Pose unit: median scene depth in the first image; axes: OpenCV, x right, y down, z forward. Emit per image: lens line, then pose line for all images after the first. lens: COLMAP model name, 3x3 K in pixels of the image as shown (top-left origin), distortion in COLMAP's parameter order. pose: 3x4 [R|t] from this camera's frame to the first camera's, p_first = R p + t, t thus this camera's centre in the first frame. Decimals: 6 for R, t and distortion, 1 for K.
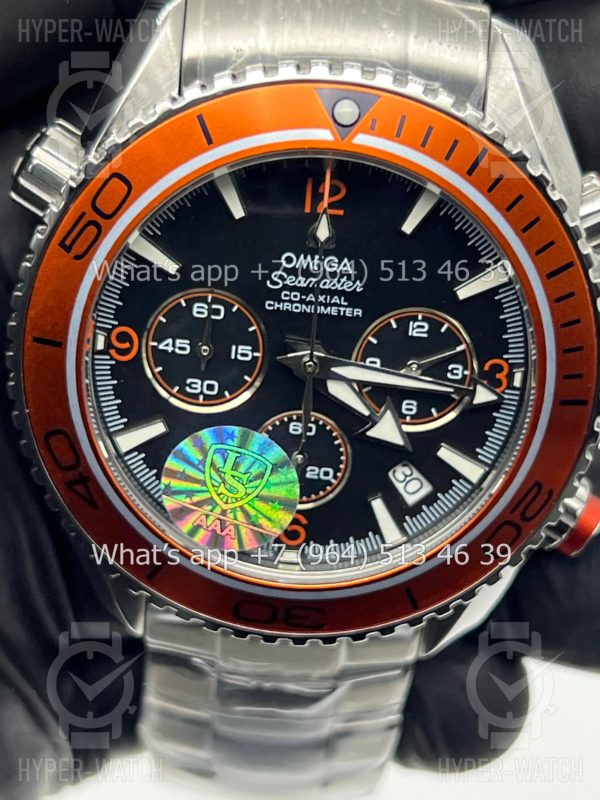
lens RADIAL K [[1832.2, 0, 300.0], [0, 1832.2, 400.0], [0, 0, 1]] dist [0.534531, -0.062733]
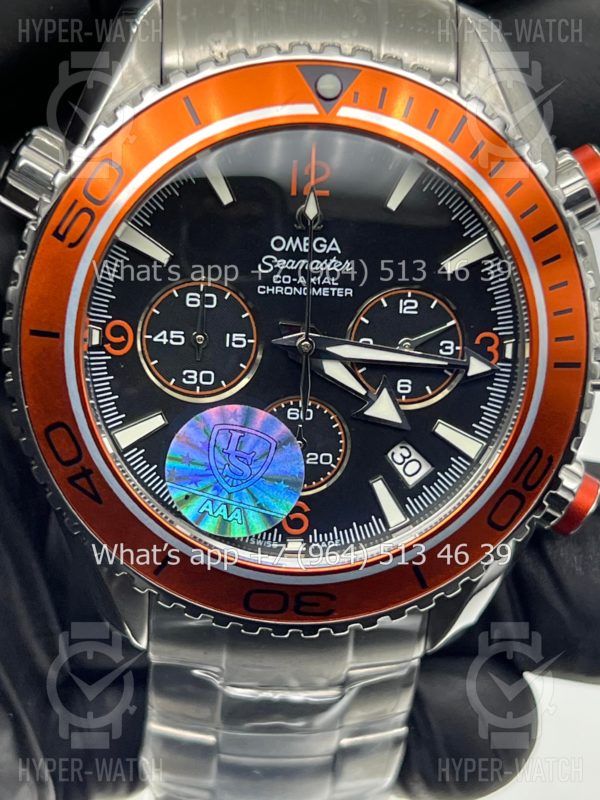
lens RADIAL K [[1832.2, 0, 300.0], [0, 1832.2, 400.0], [0, 0, 1]] dist [0.534531, -0.062733]
pose [[0.996388, -0.060644, 0.059440, -0.058772], [0.067178, 0.991101, -0.114917, 0.125074], [-0.051942, 0.118495, 0.991595, 0.002163]]
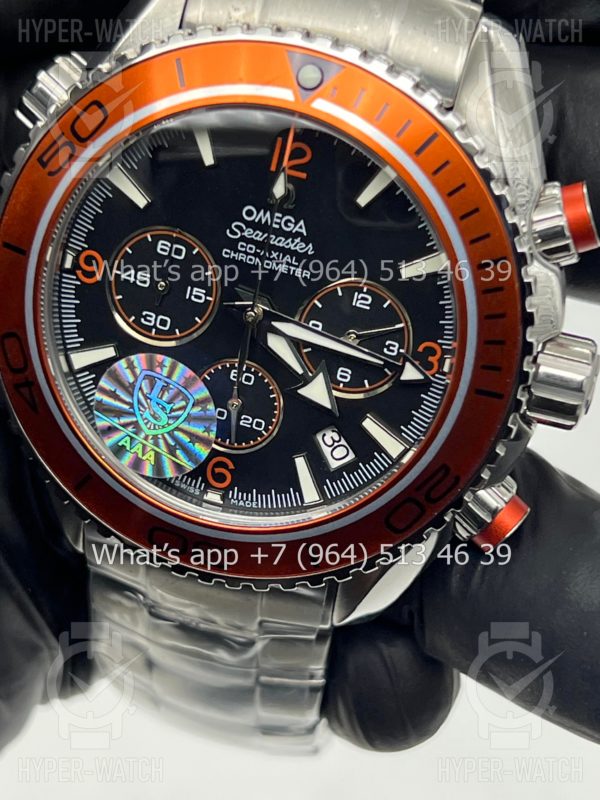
lens RADIAL K [[1832.2, 0, 300.0], [0, 1832.2, 400.0], [0, 0, 1]] dist [0.534531, -0.062733]
pose [[0.969275, 0.177986, -0.169785, 0.217176], [-0.186086, 0.981982, -0.032923, 0.057646], [0.160866, 0.063507, 0.984931, -0.029755]]
